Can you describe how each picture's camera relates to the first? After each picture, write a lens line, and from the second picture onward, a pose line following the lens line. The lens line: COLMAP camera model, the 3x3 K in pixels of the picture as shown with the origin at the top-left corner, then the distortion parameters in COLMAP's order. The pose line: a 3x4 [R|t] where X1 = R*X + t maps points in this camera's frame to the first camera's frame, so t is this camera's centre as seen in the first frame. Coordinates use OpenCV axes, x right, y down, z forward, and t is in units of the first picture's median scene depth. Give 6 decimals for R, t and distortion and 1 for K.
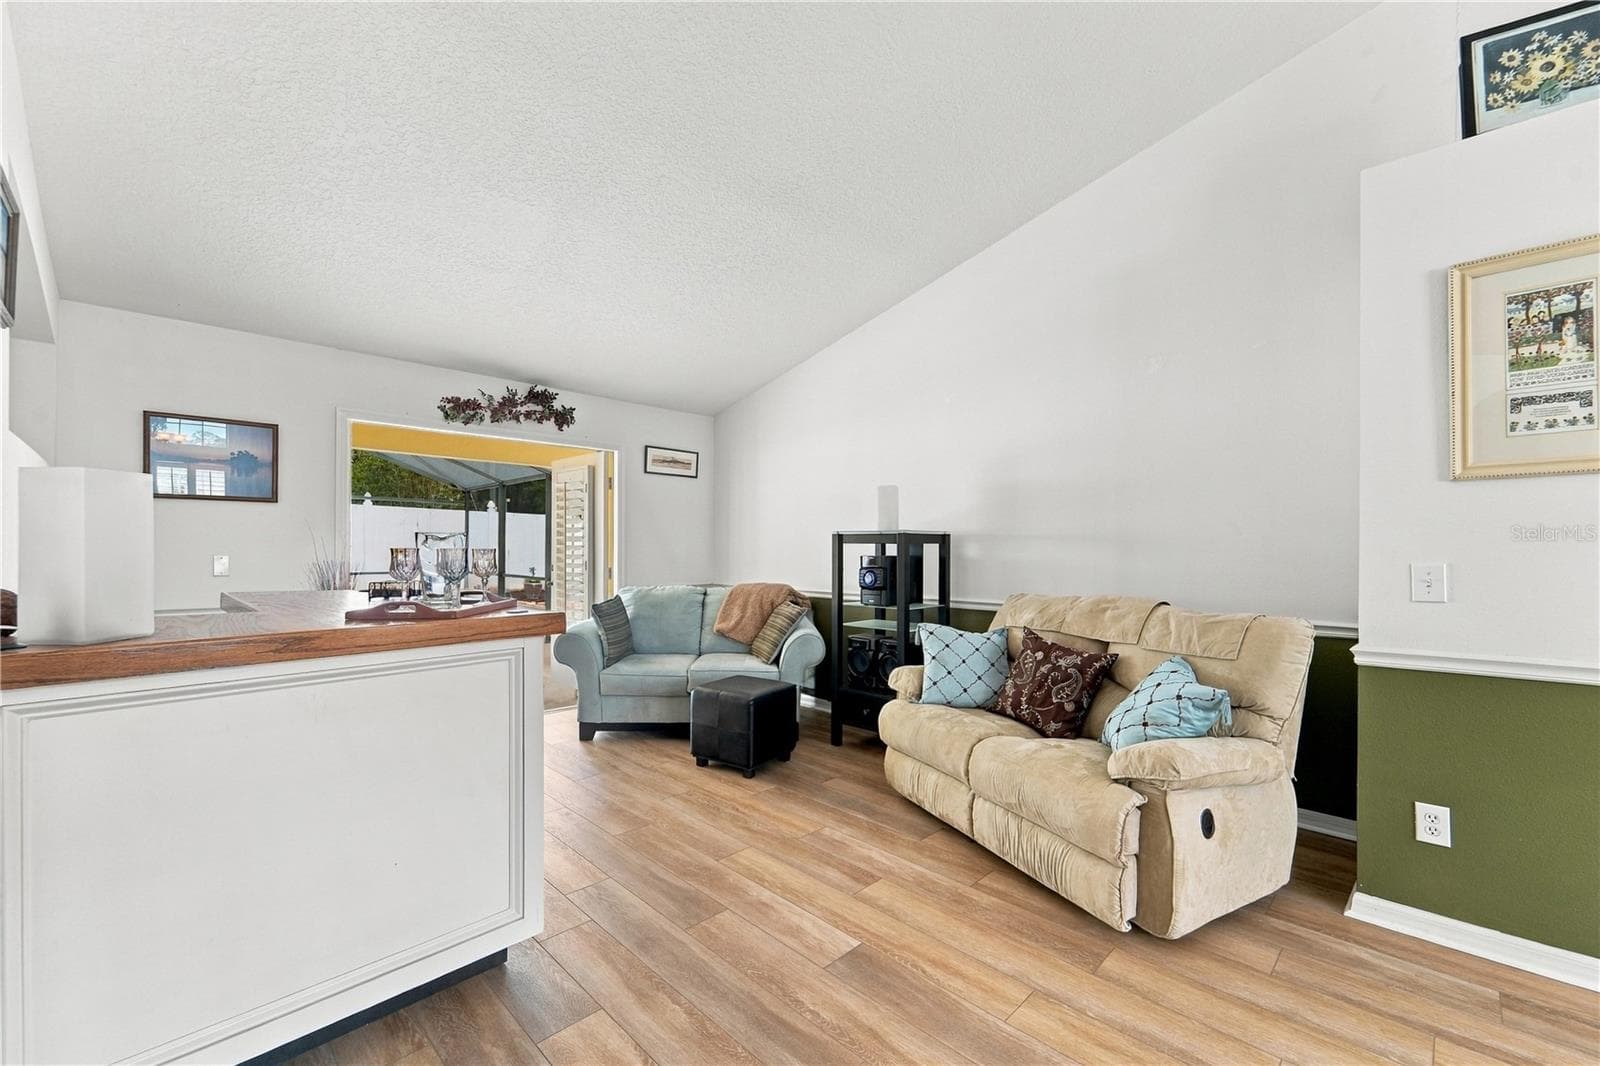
lens RADIAL K [[653.5, 0, 797.3], [0, 653.5, 532.5], [0, 0, 1]] dist [-0.000216, 0.000002]
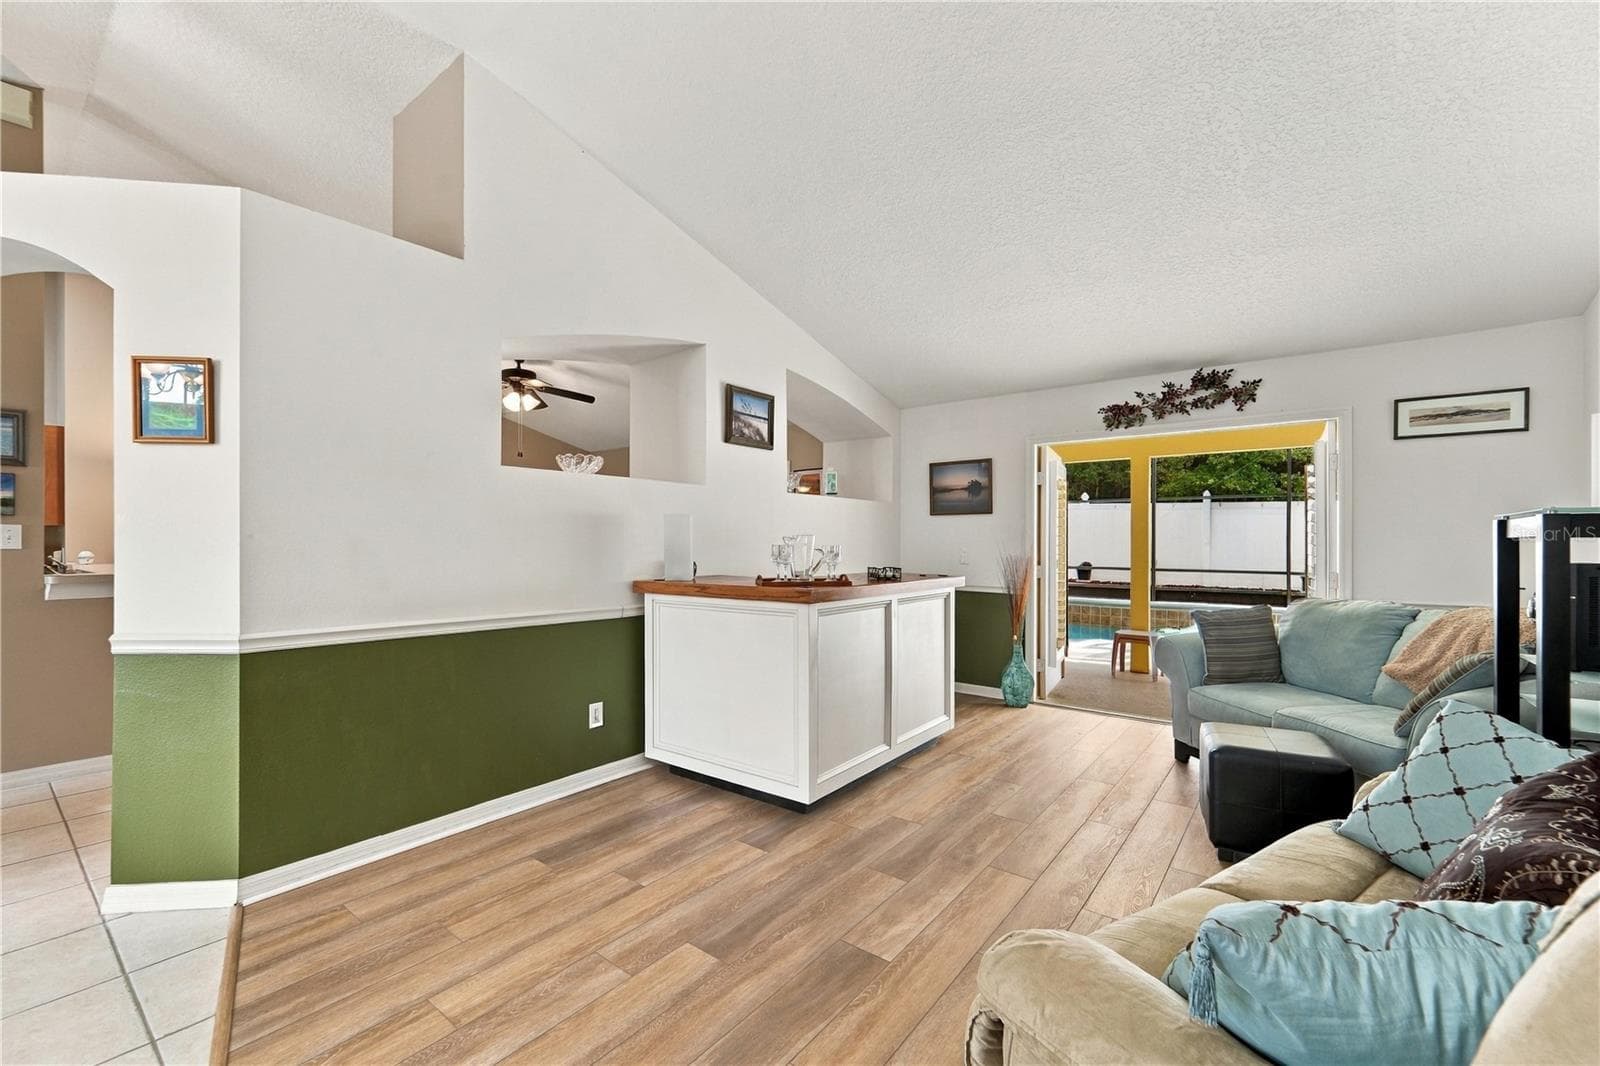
lens RADIAL K [[653.5, 0, 809.4], [0, 653.5, 543.9], [0, 0, 1]] dist [-0.000216, 0.000002]
pose [[0.131326, 0.003203, -0.991334, 0.453070], [0.024492, 0.999679, 0.006474, 0.001238], [0.991037, -0.025130, 0.131206, 0.337469]]
